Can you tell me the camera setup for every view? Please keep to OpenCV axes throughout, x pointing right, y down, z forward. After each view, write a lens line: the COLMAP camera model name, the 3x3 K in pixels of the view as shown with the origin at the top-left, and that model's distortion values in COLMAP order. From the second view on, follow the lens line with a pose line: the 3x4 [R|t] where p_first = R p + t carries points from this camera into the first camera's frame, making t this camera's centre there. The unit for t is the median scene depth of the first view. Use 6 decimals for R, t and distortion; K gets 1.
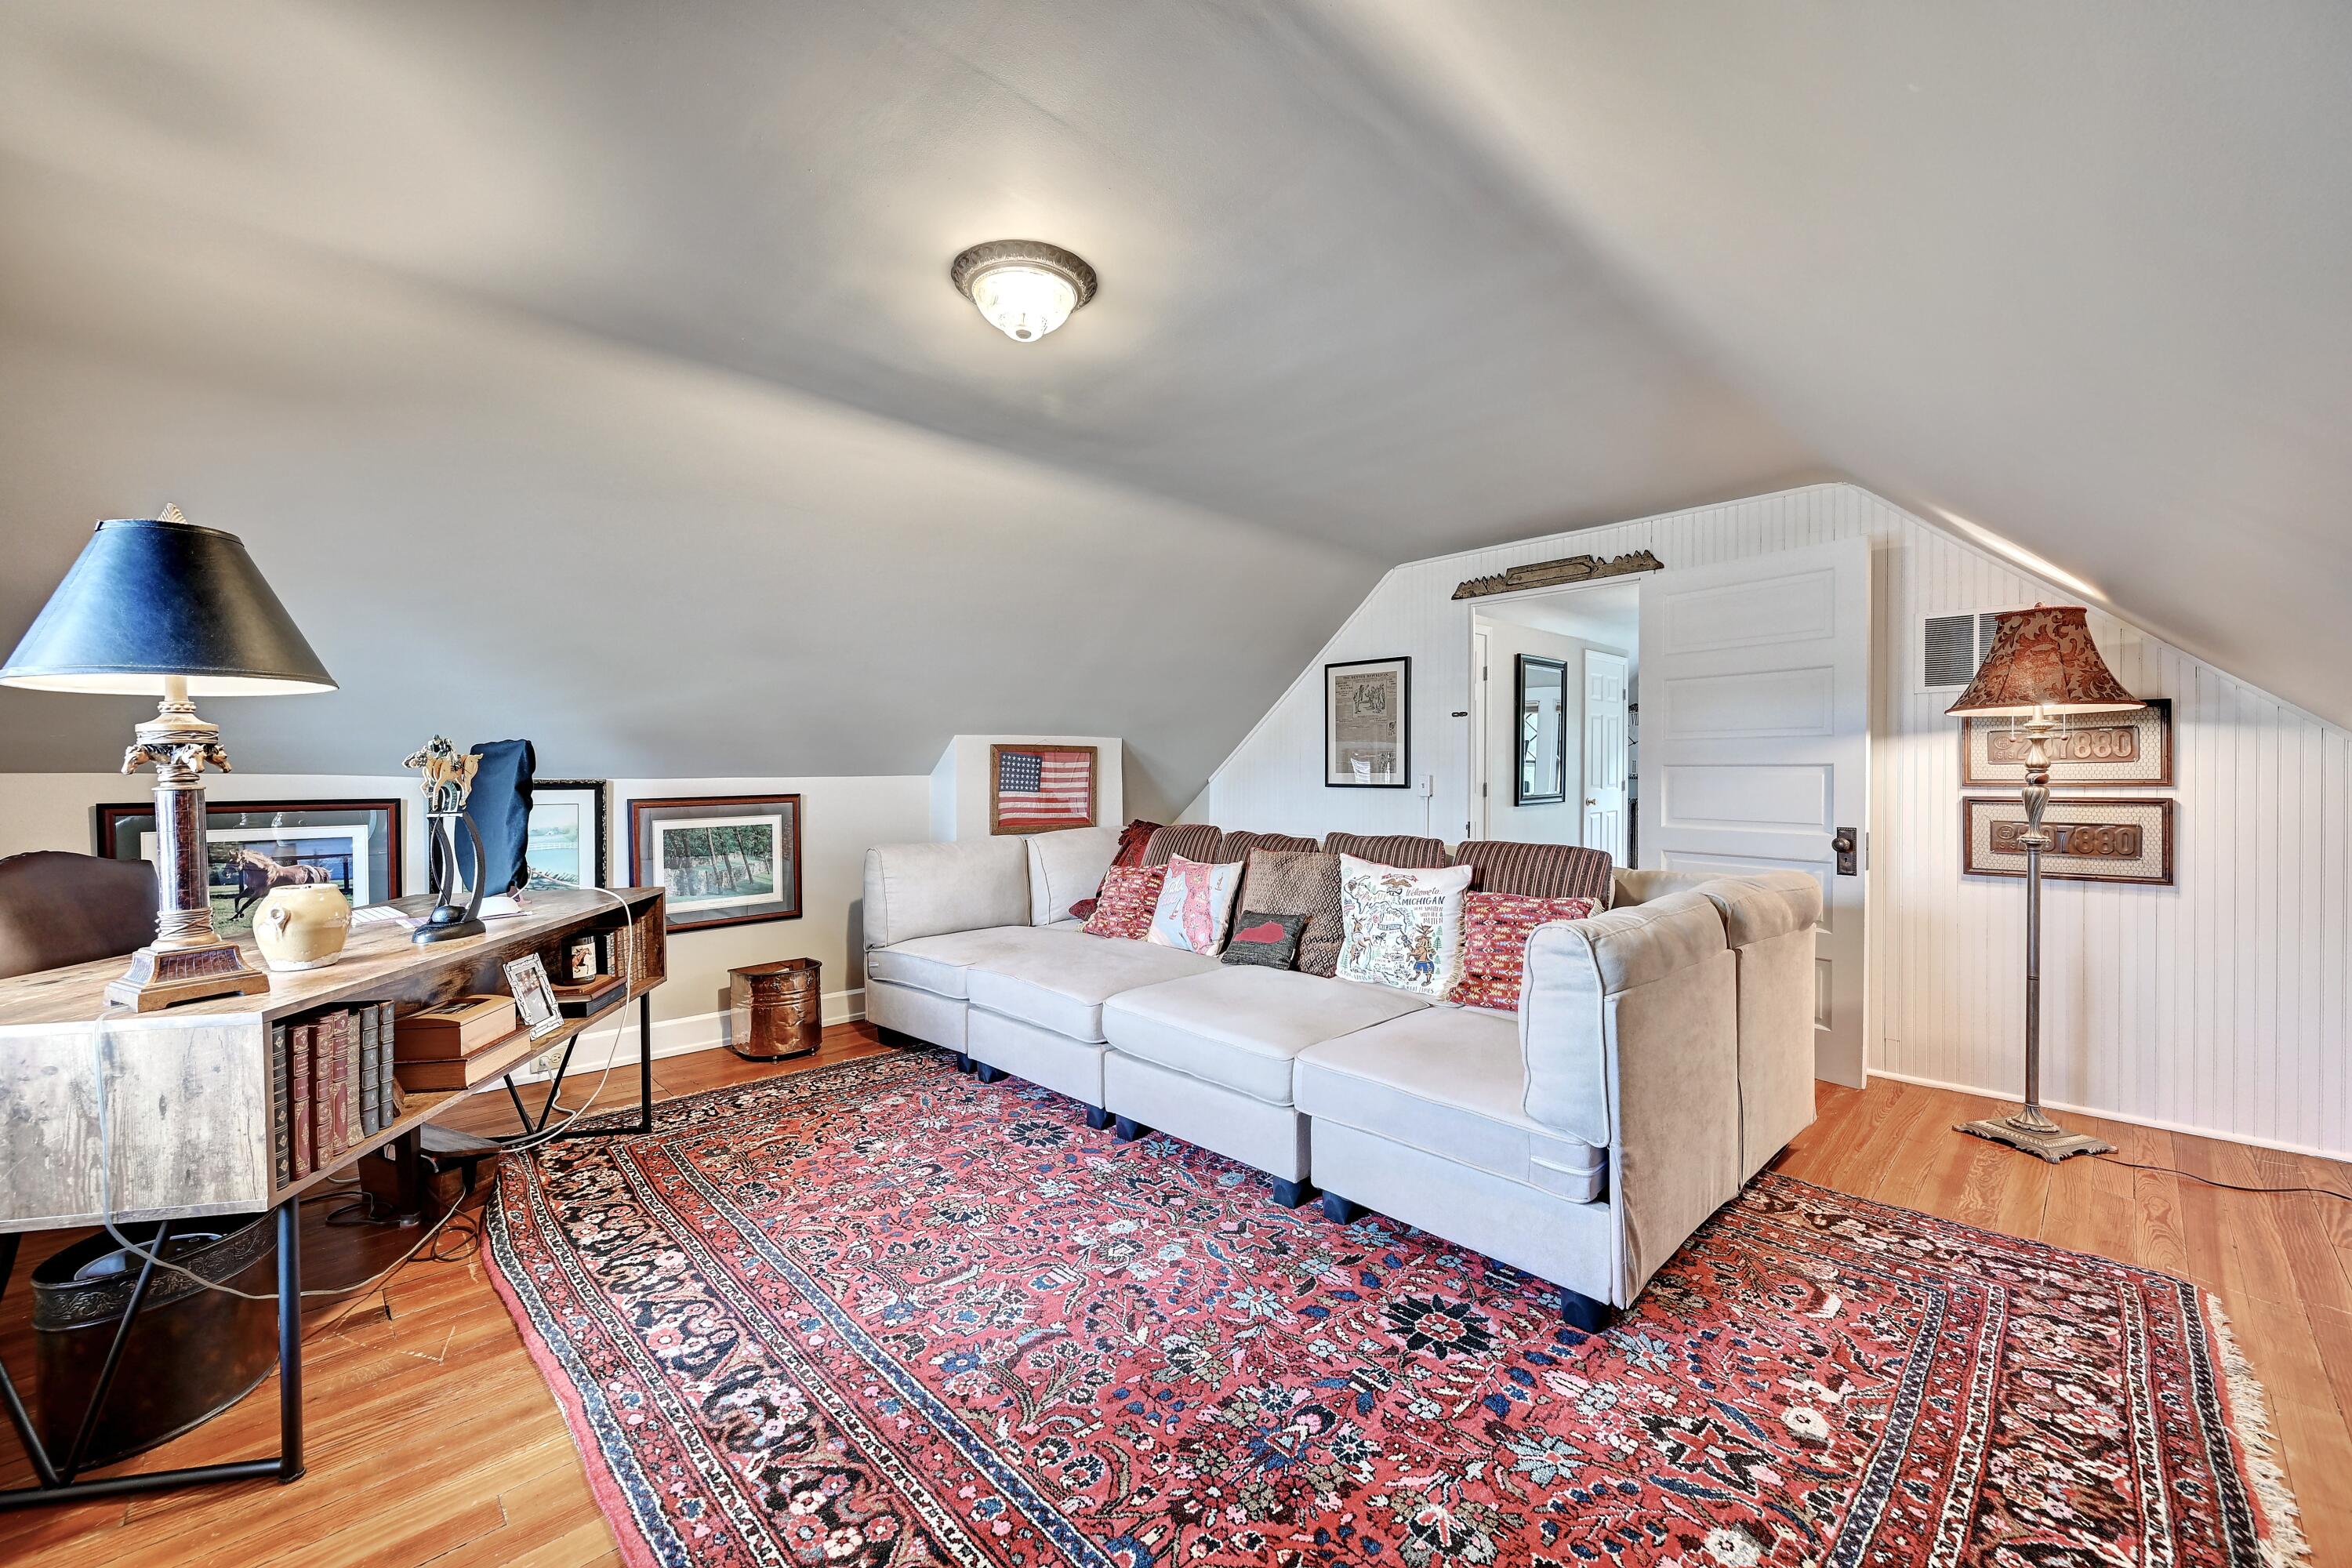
lens RADIAL K [[919.1, 0, 1183.7], [0, 919.1, 791.2], [0, 0, 1]] dist [-0.000704, 0.000579]
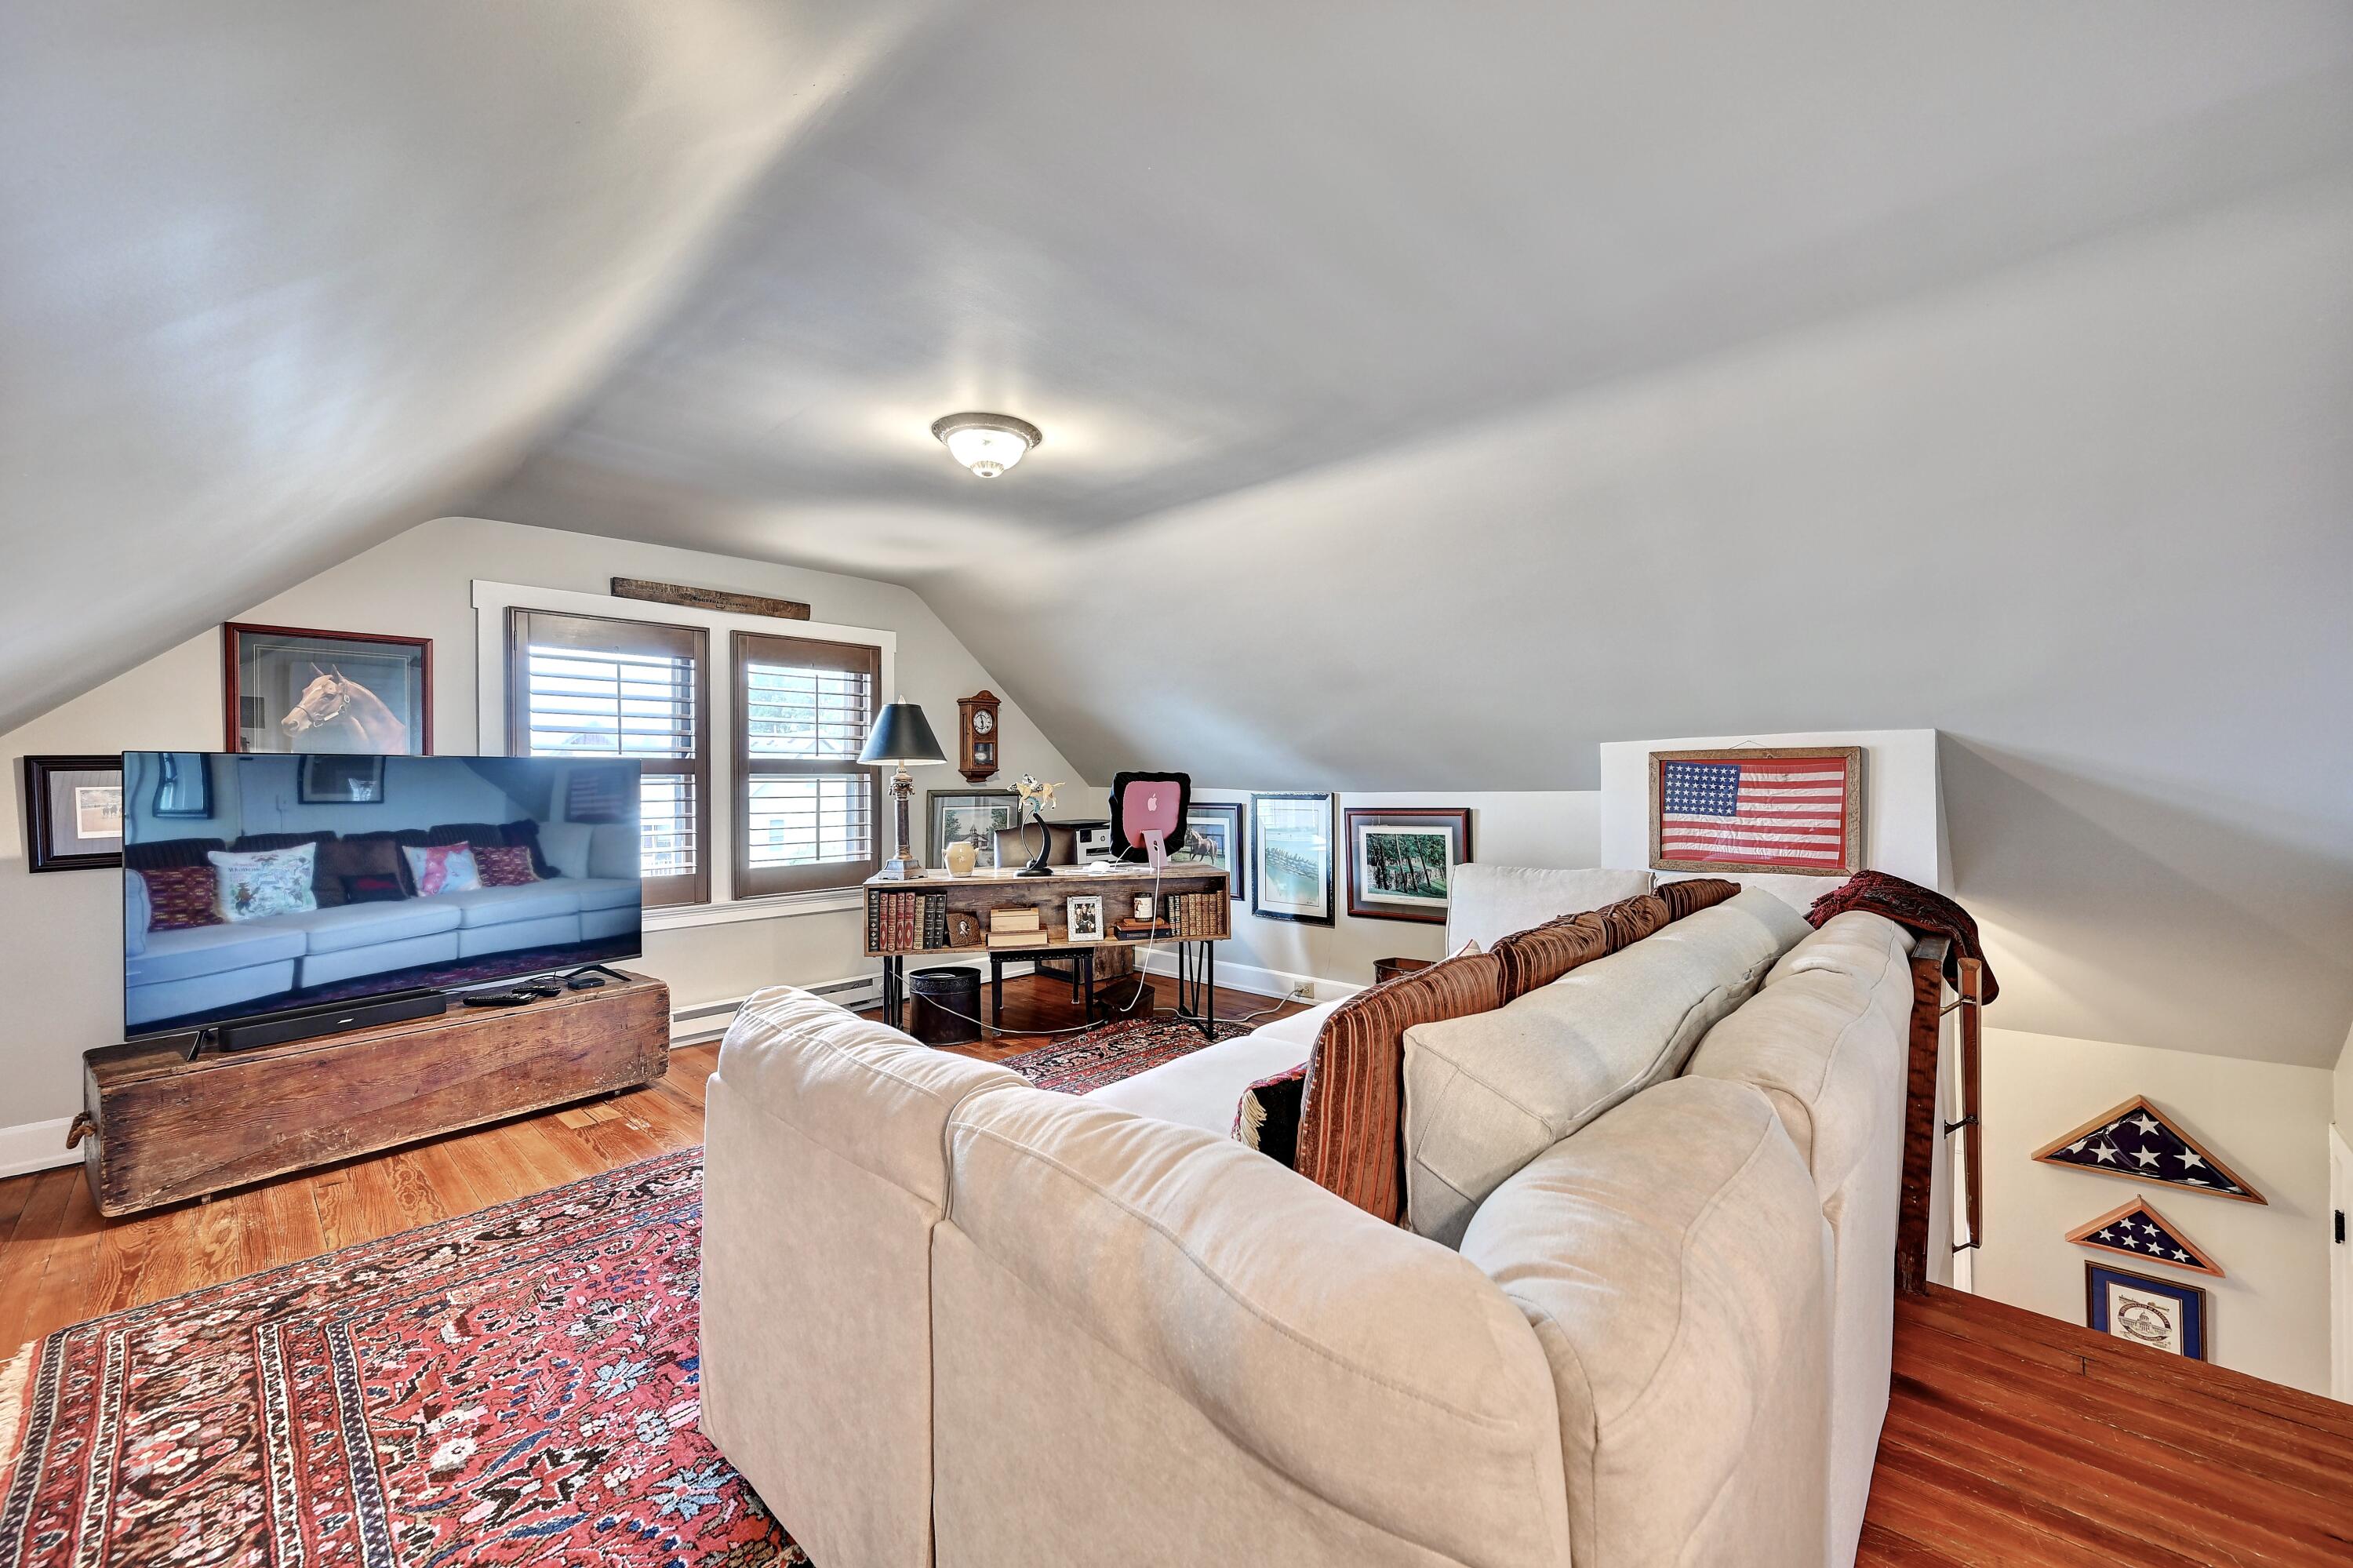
lens RADIAL K [[919.5, 0, 1183.7], [0, 919.5, 774.5], [0, 0, 1]] dist [-0.000704, 0.000579]
pose [[0.044066, -0.000953, -0.999028, 1.480390], [-0.006961, 0.999975, -0.001261, -0.076855], [0.999004, 0.007010, 0.044059, 1.513946]]
